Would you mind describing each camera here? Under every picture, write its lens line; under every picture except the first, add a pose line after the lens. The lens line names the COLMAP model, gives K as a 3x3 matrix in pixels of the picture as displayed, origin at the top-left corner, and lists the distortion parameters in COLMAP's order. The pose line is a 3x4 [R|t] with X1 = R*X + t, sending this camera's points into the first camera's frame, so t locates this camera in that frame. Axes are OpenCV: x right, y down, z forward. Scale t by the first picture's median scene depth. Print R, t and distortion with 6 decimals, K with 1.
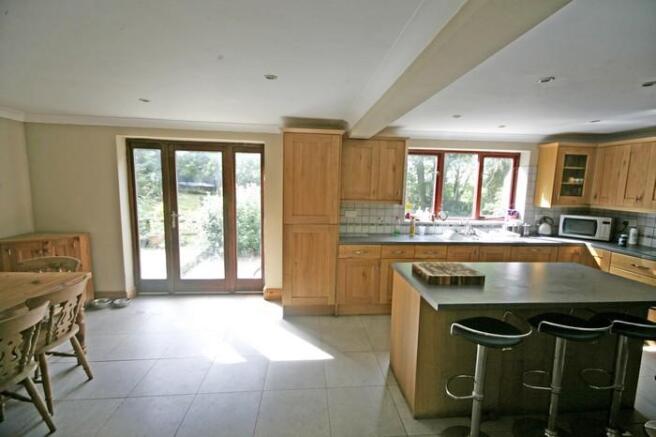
lens RADIAL K [[305.3, 0, 333.1], [0, 305.3, 220.9], [0, 0, 1]] dist [0.020535, -0.000515]
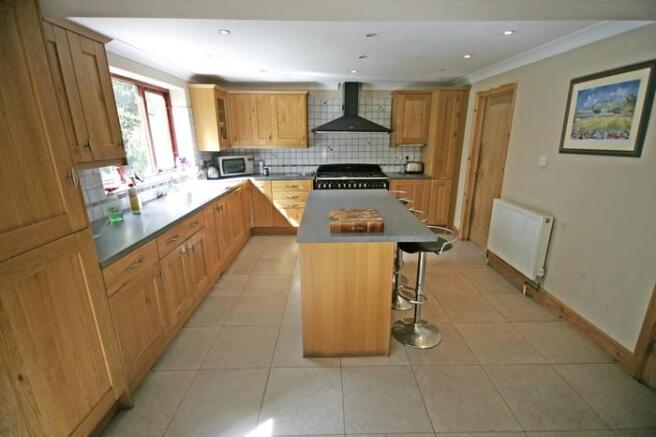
lens RADIAL K [[305.3, 0, 333.1], [0, 305.3, 220.9], [0, 0, 1]] dist [0.020535, -0.000515]
pose [[0.080211, -0.299265, 0.950792, -0.332704], [0.135608, 0.948274, 0.287032, -0.067757], [-0.987510, 0.105912, 0.116645, 0.557297]]
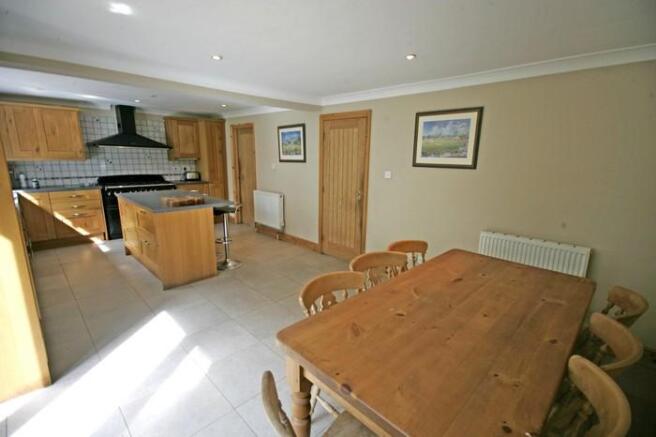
lens RADIAL K [[305.3, 0, 333.1], [0, 305.3, 220.9], [0, 0, 1]] dist [0.020535, -0.000515]
pose [[-0.632343, -0.202087, 0.747866, -0.802959], [0.068115, 0.947133, 0.313526, -0.105949], [-0.771688, 0.249197, -0.585148, 0.796150]]
